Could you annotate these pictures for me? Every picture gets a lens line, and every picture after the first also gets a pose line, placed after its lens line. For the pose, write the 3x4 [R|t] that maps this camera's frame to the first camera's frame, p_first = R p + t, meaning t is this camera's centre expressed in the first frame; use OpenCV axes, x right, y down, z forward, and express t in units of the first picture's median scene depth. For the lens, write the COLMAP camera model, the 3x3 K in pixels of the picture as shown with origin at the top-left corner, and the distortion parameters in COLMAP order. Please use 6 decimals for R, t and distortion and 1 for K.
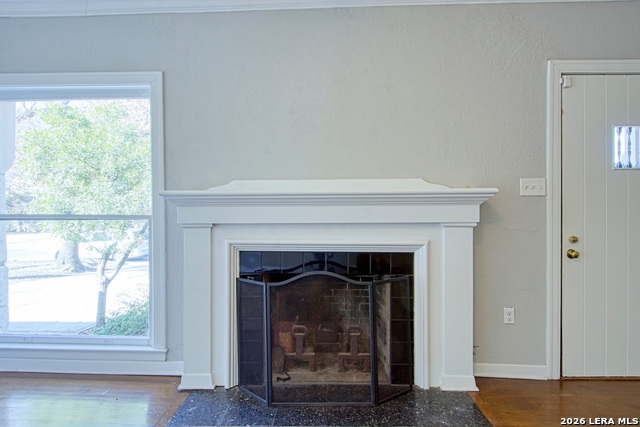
lens RADIAL K [[338.3, 0, 324.3], [0, 338.3, 214.1], [0, 0, 1]] dist [0.004566, -0.006709]
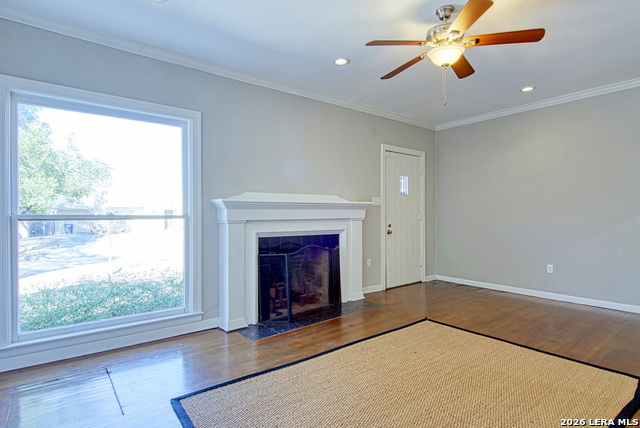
lens RADIAL K [[338.3, 0, 316.5], [0, 338.3, 213.6], [0, 0, 1]] dist [0.004566, -0.006709]
pose [[0.764274, 0.000278, 0.644892, -1.052632], [0.004524, 0.999973, -0.005792, 0.007204], [-0.644876, 0.007345, 0.764252, -0.384866]]
